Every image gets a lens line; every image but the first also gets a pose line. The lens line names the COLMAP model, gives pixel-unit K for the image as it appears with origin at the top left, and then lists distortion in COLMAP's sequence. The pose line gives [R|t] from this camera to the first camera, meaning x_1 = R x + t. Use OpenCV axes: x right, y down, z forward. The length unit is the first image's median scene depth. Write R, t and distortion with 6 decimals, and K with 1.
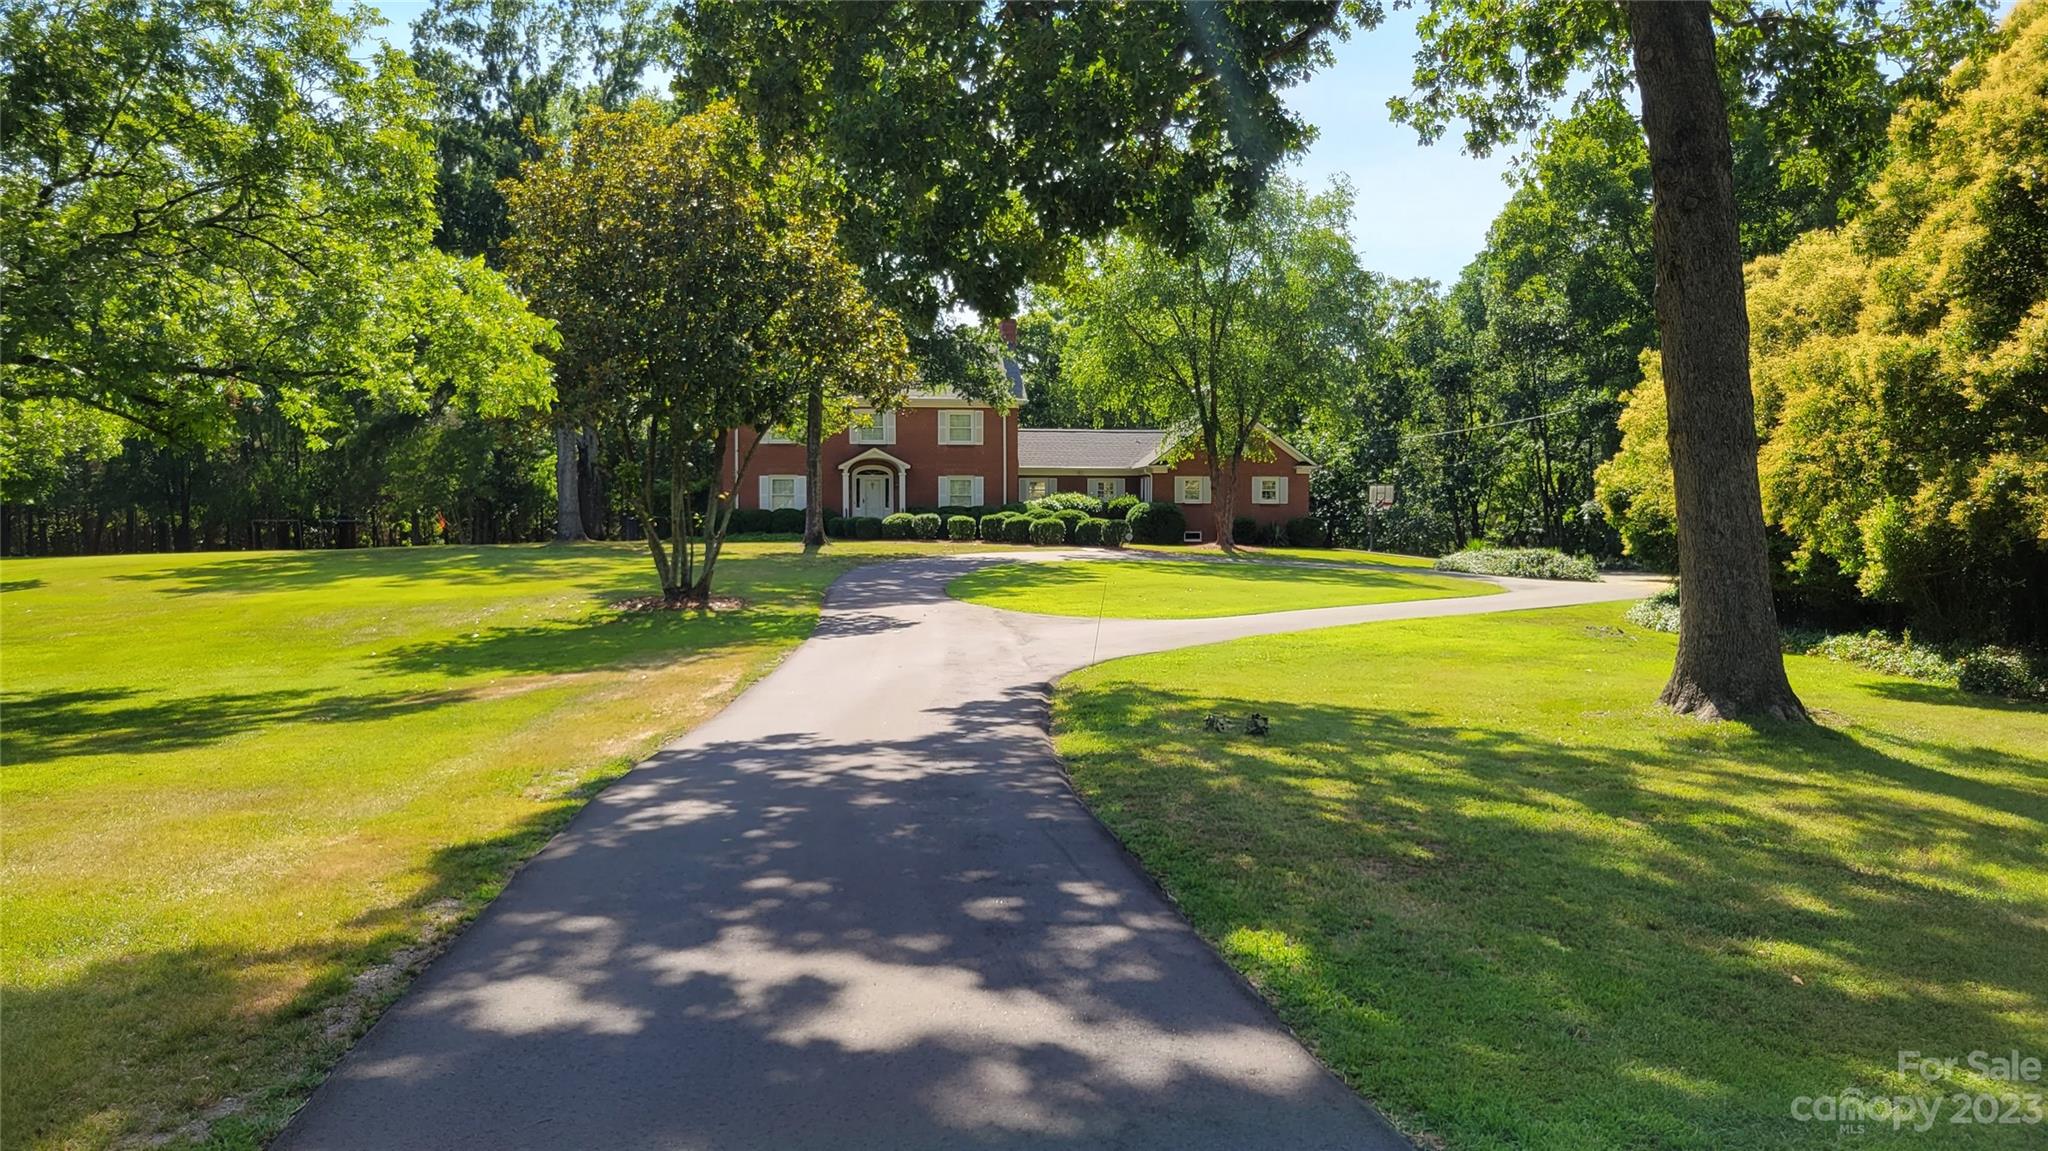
lens RADIAL K [[1659.3, 0, 1024.0], [0, 1659.3, 575.5], [0, 0, 1]] dist [-0.002004, -0.000620]
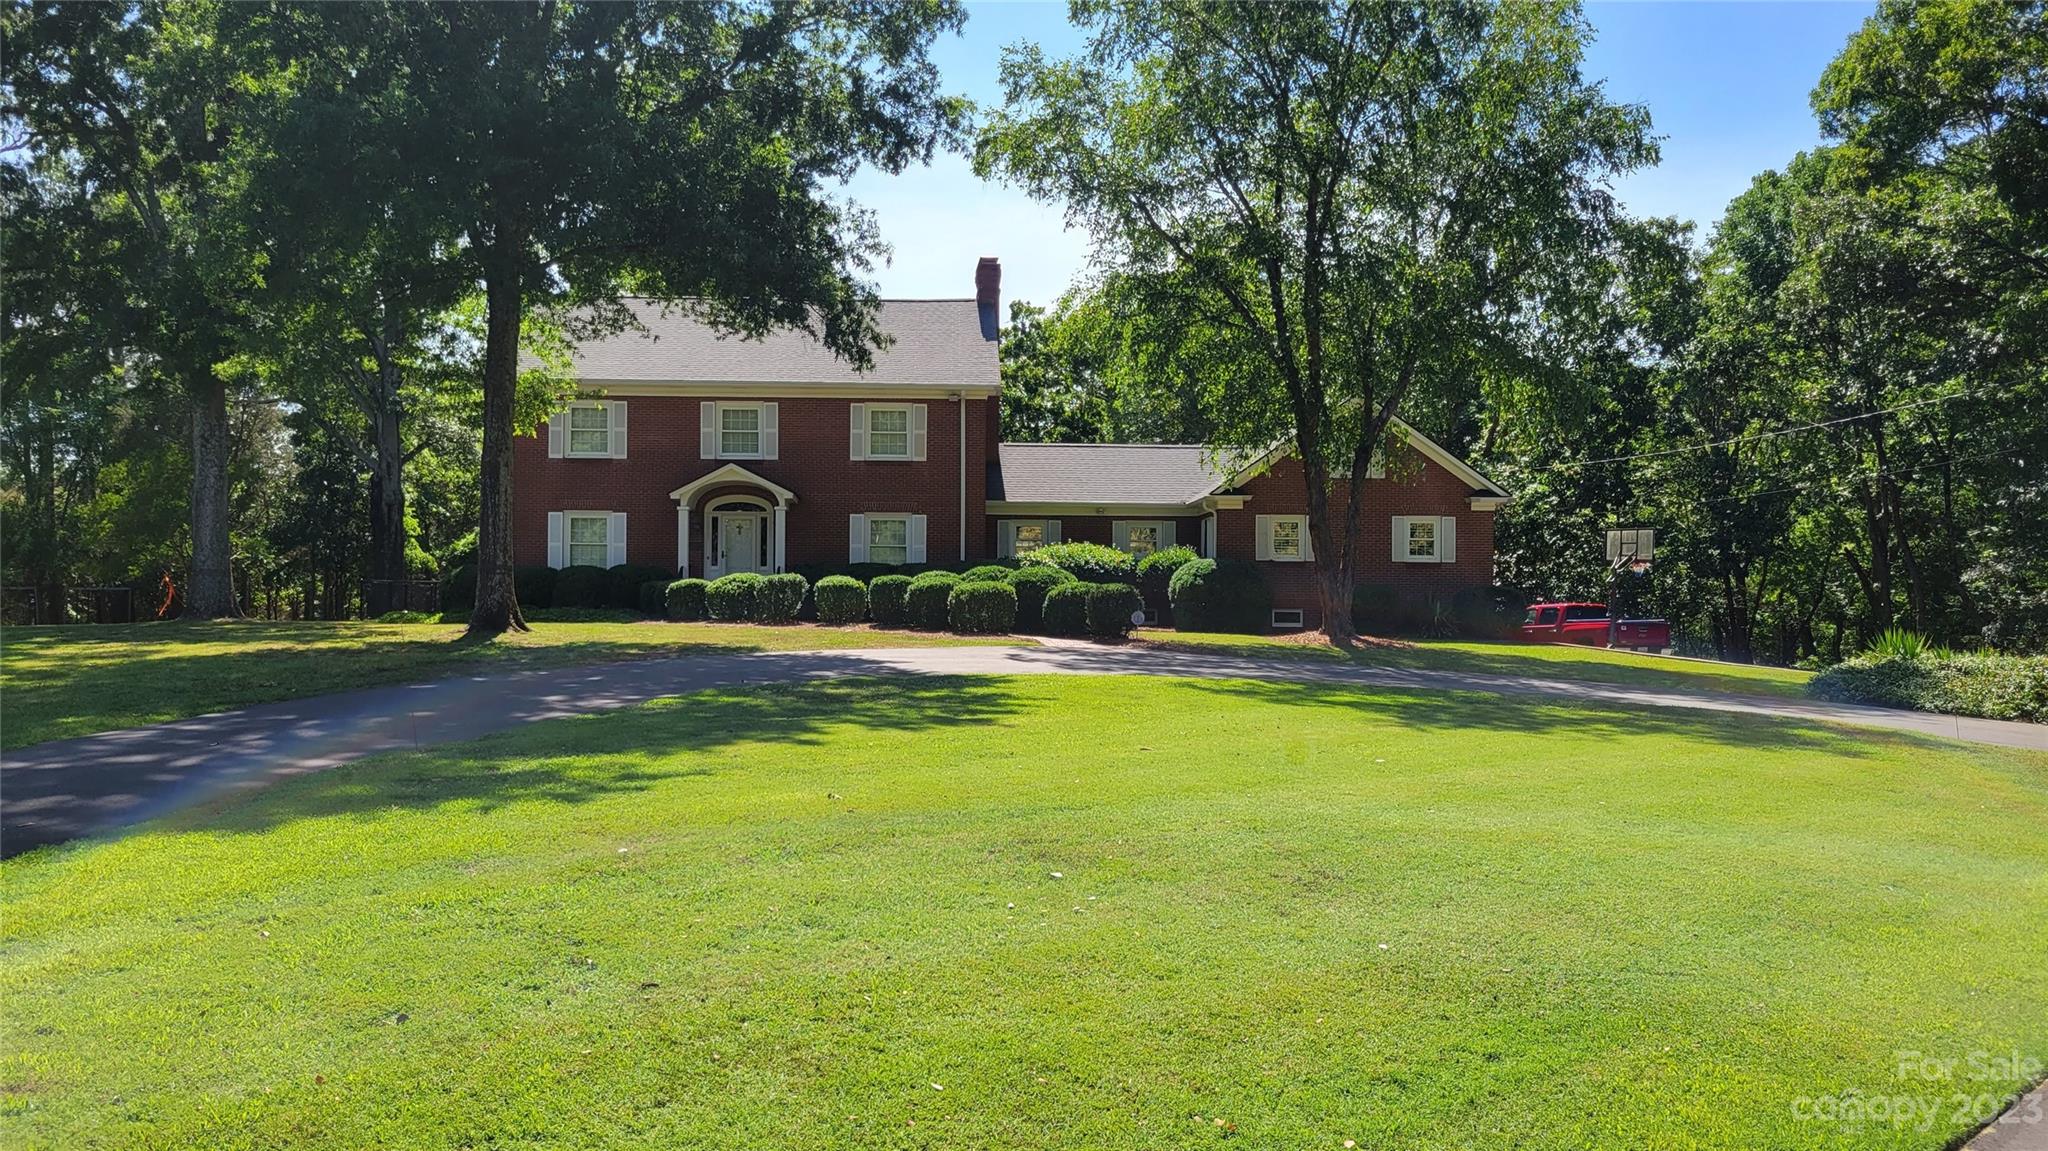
lens RADIAL K [[1447.4, 0, 1024.0], [0, 1447.4, 575.5], [0, 0, 1]] dist [-0.001277, -0.000247]
pose [[0.992911, 0.004159, -0.118784, 0.072497], [-0.010547, 0.998528, -0.053204, -0.010987], [0.118388, 0.054080, 0.991494, 0.501723]]
